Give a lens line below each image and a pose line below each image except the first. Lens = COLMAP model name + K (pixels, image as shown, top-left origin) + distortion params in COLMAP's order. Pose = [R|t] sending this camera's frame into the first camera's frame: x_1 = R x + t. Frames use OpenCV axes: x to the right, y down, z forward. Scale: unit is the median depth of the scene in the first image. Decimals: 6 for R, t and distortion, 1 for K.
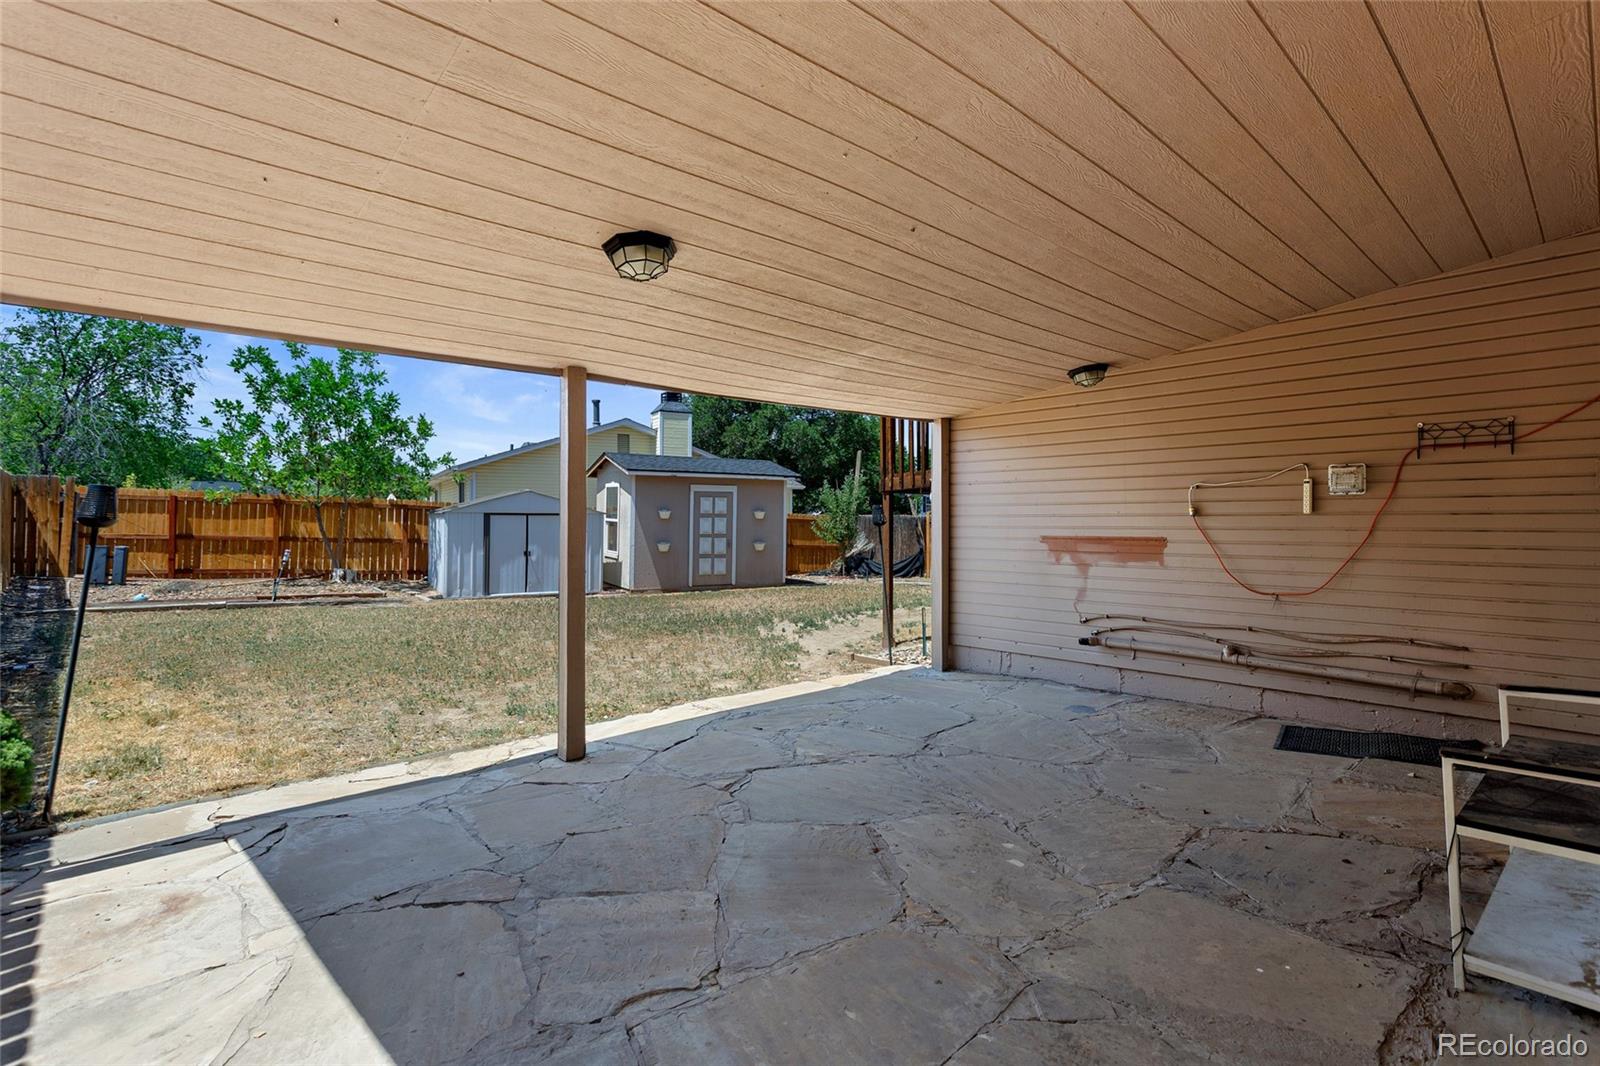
lens RADIAL K [[767.4, 0, 806.8], [0, 767.4, 526.7], [0, 0, 1]] dist [0.008814, 0.000851]
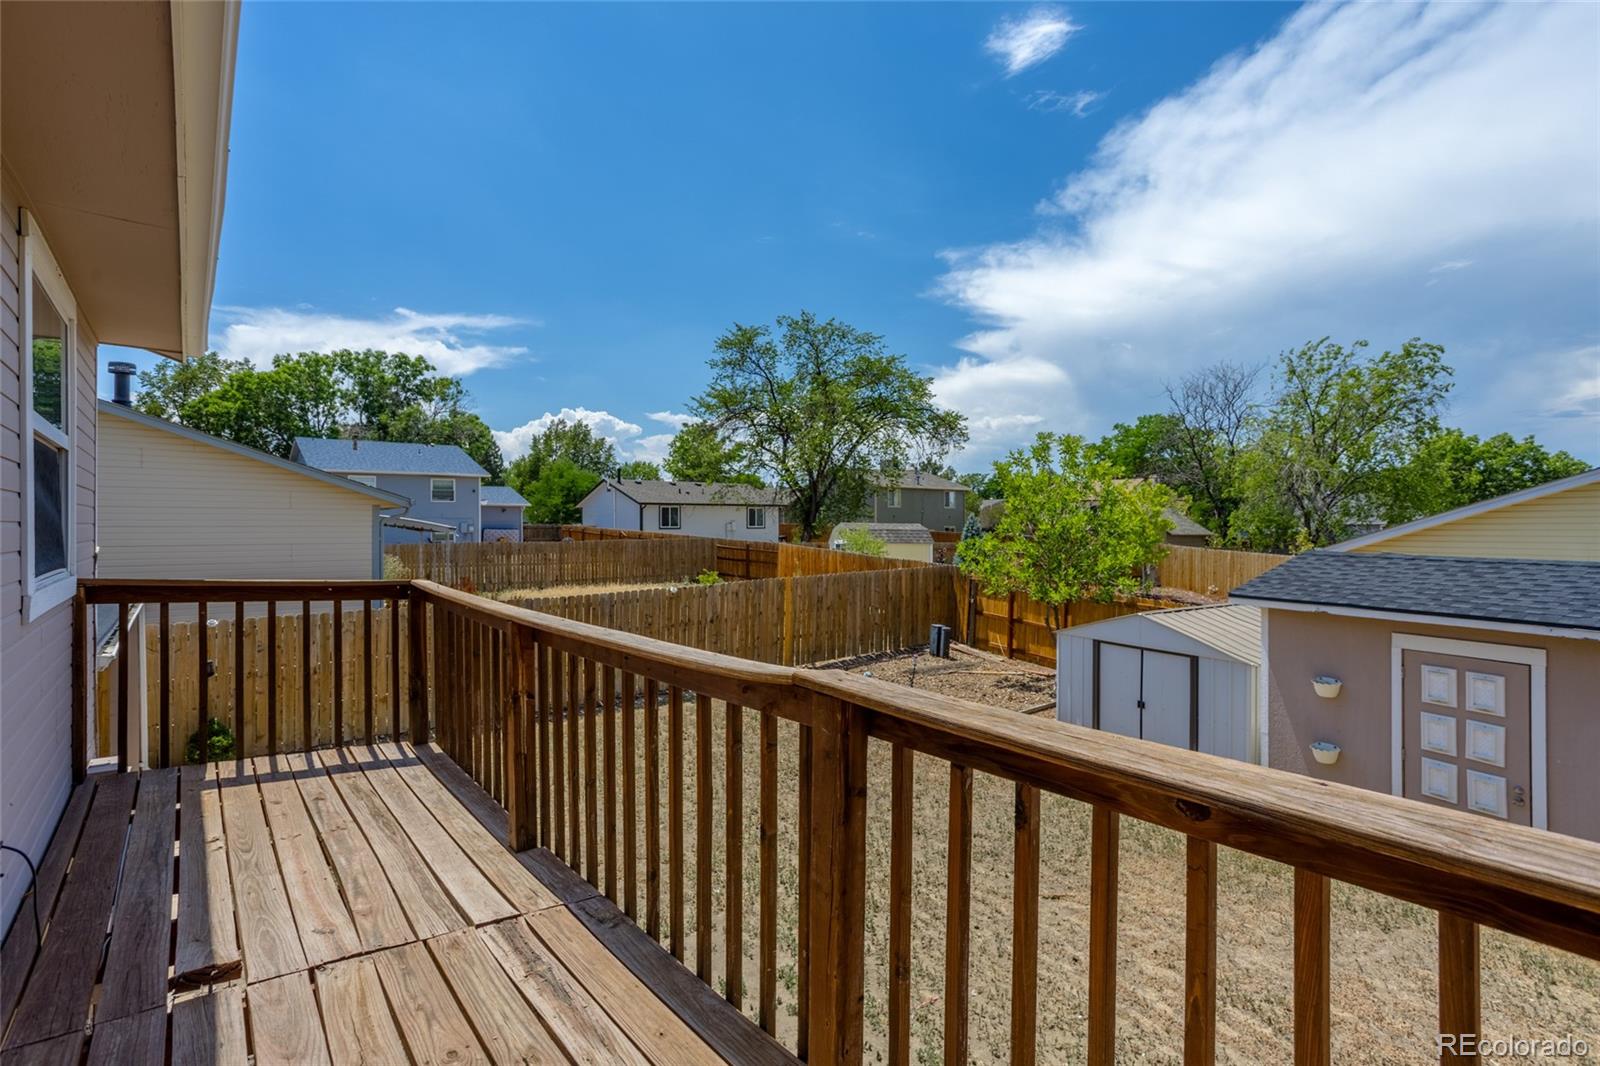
lens RADIAL K [[768.3, 0, 805.8], [0, 768.3, 526.5], [0, 0, 1]] dist [-0.002373, 0.000332]
pose [[-0.091112, 0.000917, -0.995840, 0.322267], [-0.009118, 0.999957, 0.001755, -0.113228], [0.995799, 0.009240, -0.091099, 0.688714]]
